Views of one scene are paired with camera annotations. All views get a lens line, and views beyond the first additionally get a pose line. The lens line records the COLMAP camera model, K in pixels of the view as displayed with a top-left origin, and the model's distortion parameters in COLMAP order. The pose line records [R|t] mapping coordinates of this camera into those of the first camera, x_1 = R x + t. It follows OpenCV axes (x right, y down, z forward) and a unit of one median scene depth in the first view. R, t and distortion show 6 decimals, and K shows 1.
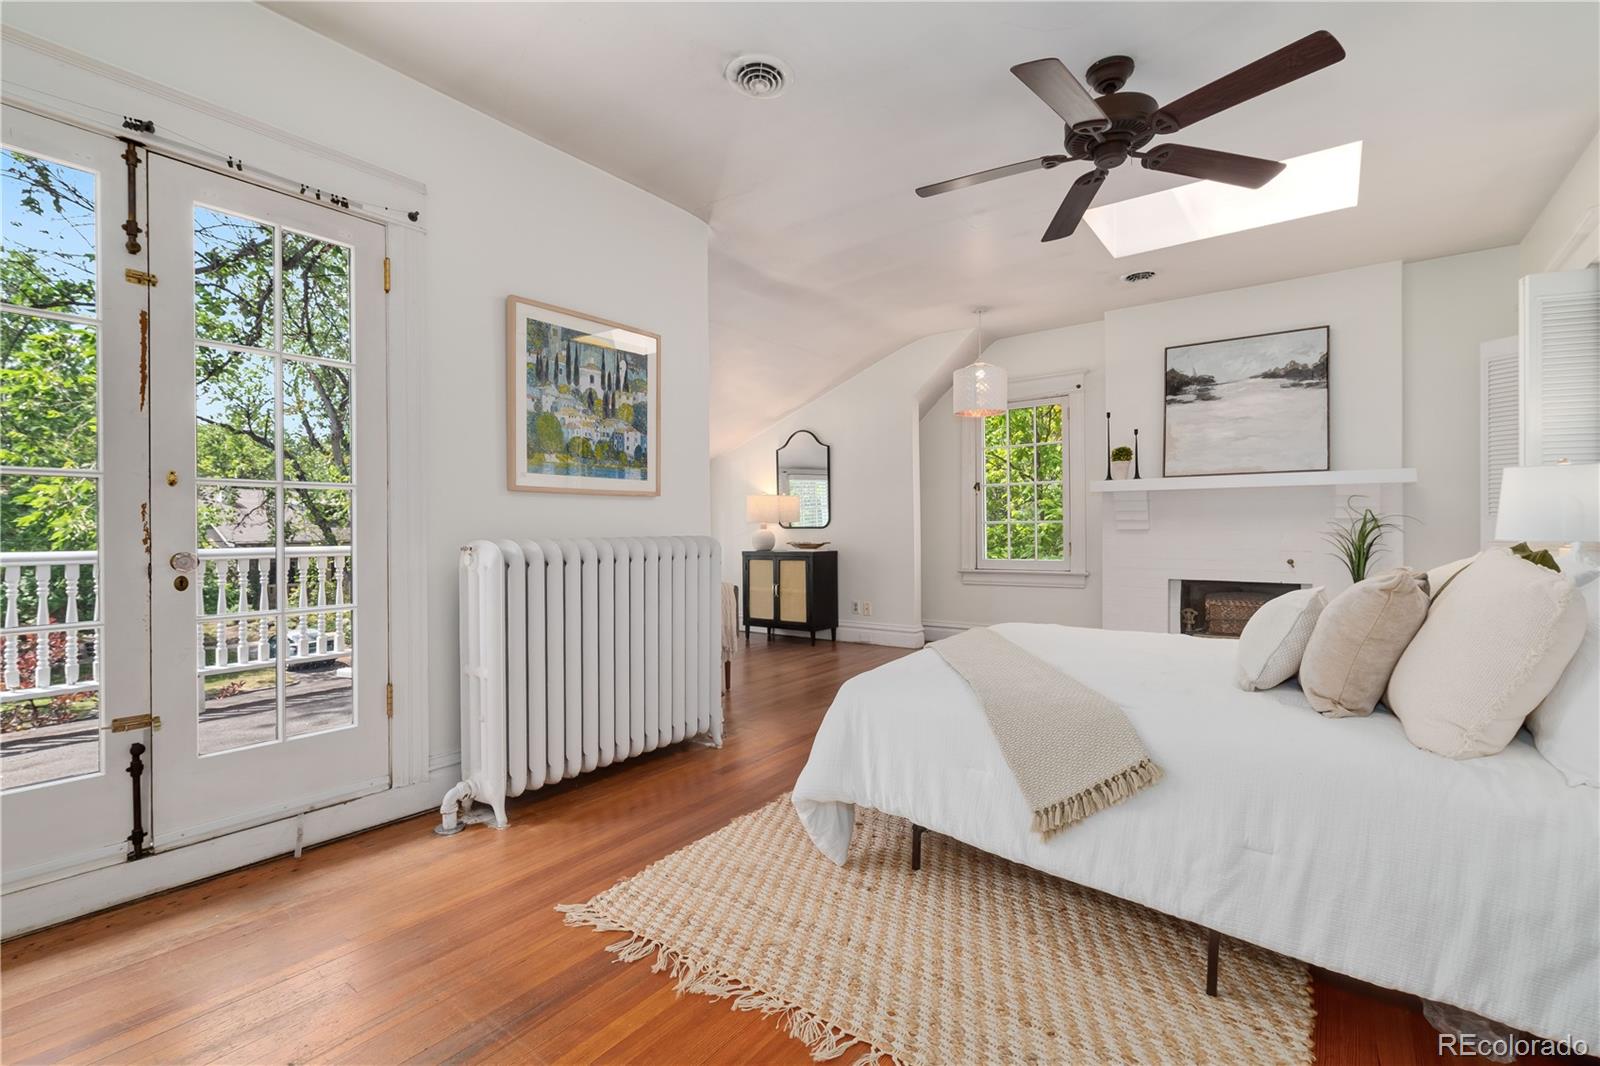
lens RADIAL K [[707.6, 0, 800.0], [0, 707.6, 533.0], [0, 0, 1]] dist [-0.000408, -0.000086]
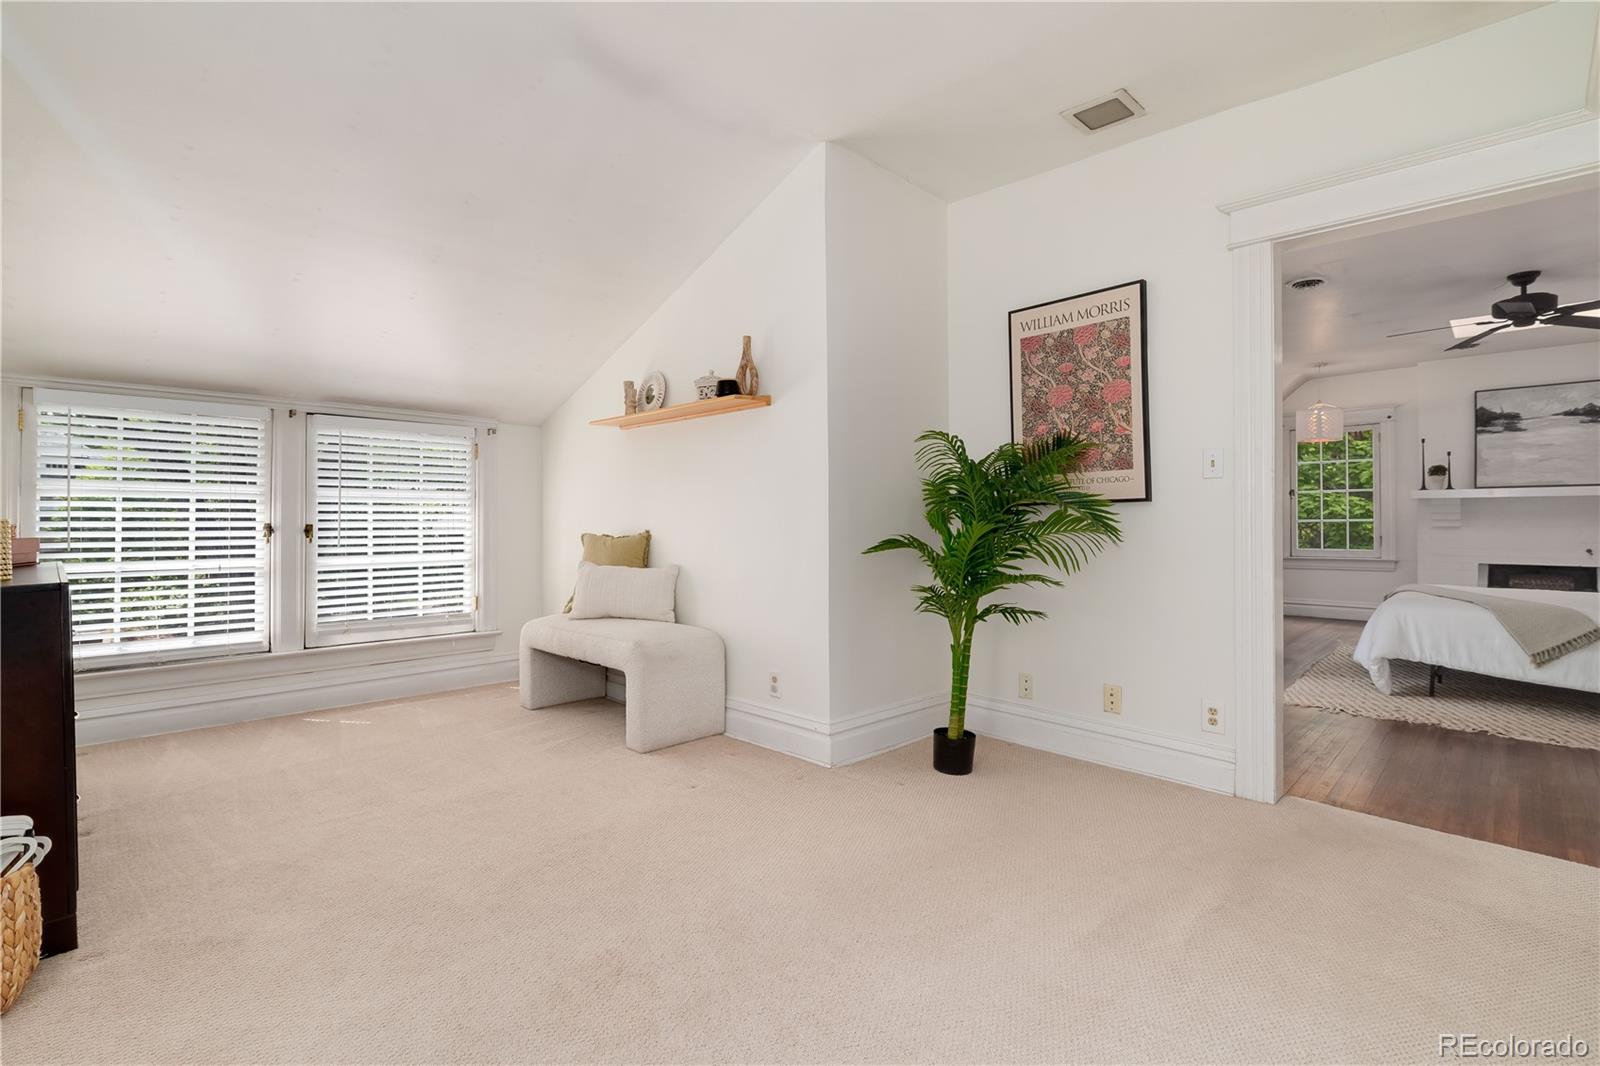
lens RADIAL K [[730.1, 0, 794.0], [0, 730.1, 522.9], [0, 0, 1]] dist [-0.001068, 0.000162]
pose [[0.989843, 0.002454, -0.142146, -0.601669], [-0.003559, 0.999965, -0.007521, 0.002914], [0.142122, 0.007950, 0.989817, -0.586465]]
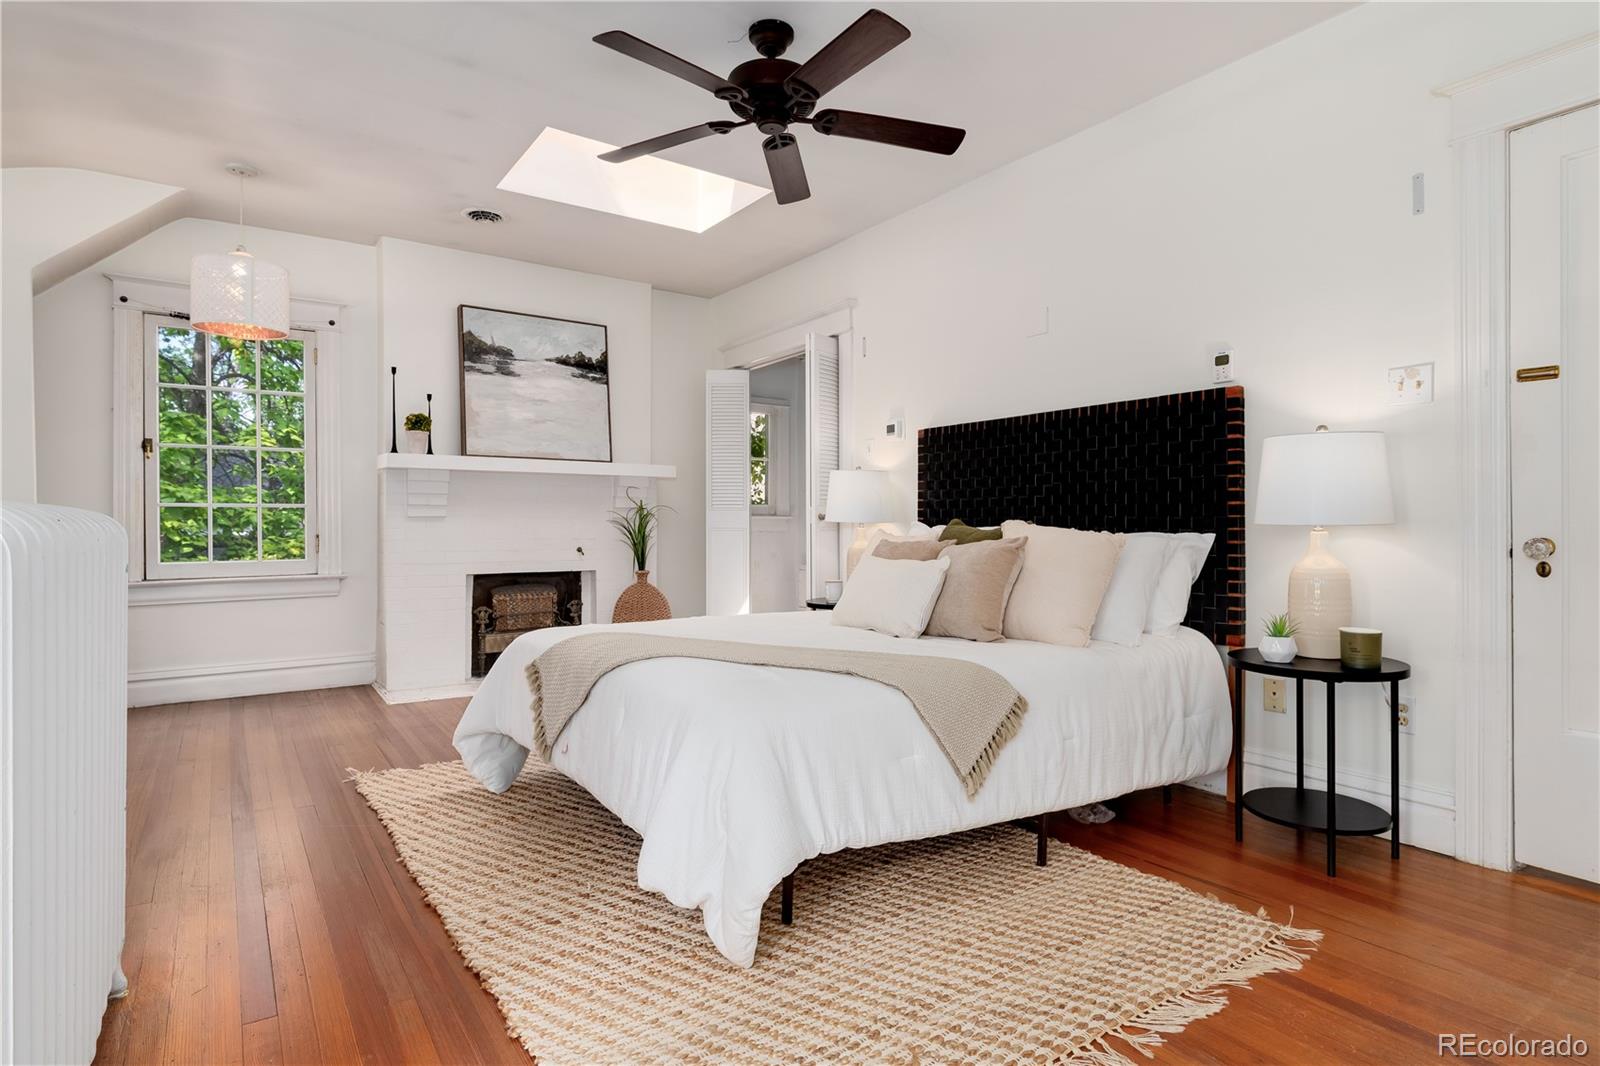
lens RADIAL K [[831.7, 0, 800.0], [0, 831.7, 533.0], [0, 0, 1]] dist [-0.003619, -0.000730]
pose [[0.318807, -0.004051, 0.947811, -0.326119], [0.005470, 0.999982, 0.002434, 0.015313], [-0.947804, 0.004409, 0.318823, 0.311385]]
